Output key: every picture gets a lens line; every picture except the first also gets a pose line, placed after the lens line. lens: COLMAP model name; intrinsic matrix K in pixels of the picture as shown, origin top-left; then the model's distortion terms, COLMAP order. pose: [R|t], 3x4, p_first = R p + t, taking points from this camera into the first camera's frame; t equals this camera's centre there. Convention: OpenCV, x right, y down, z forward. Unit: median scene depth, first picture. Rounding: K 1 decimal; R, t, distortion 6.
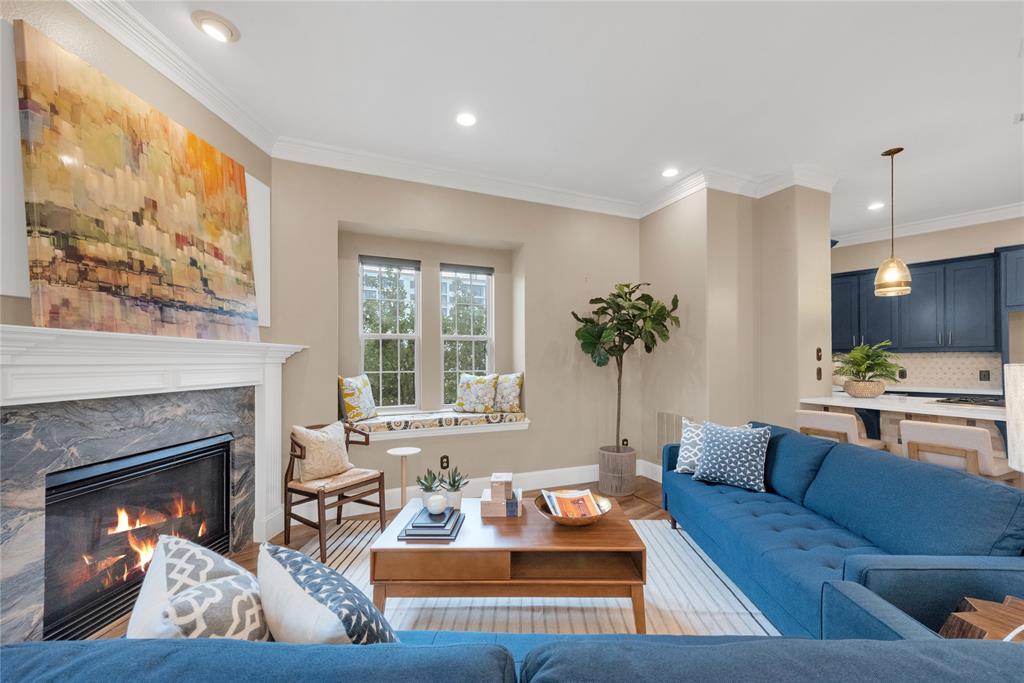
lens RADIAL K [[409.7, 0, 524.3], [0, 409.7, 360.0], [0, 0, 1]] dist [0.000016, -0.000033]
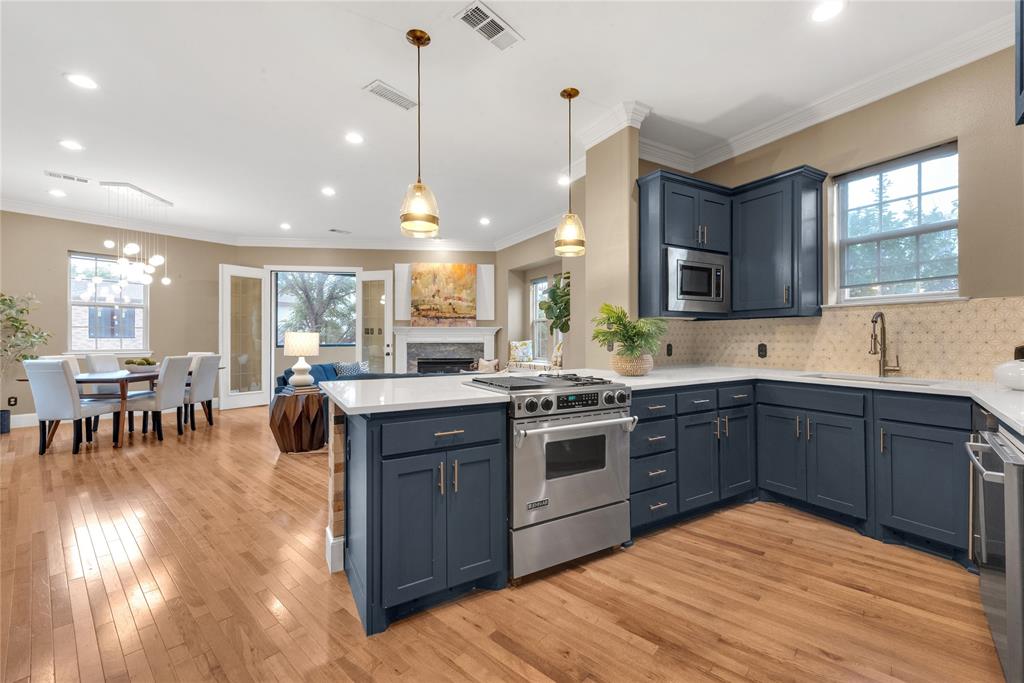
lens RADIAL K [[420.2, 0, 528.5], [0, 420.2, 338.1], [0, 0, 1]] dist [0.008300, -0.000533]
pose [[0.118145, 0.000642, -0.992996, 2.697102], [0.003335, 0.999994, 0.001043, 0.037676], [0.992991, -0.003435, 0.118142, 1.247920]]
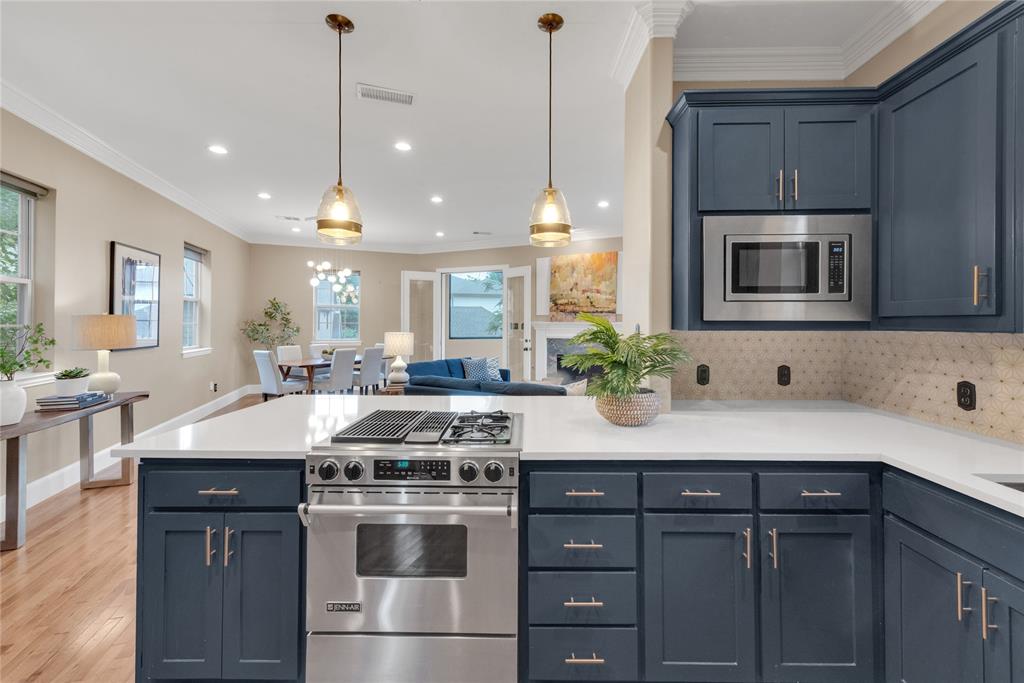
lens RADIAL K [[416.1, 0, 522.1], [0, 416.1, 322.7], [0, 0, 1]] dist [0.011624, -0.000286]
pose [[-0.416116, -0.001376, -0.909311, 2.286284], [-0.001725, 0.999998, -0.000724, -0.045067], [0.909310, 0.001267, -0.416118, 1.885473]]
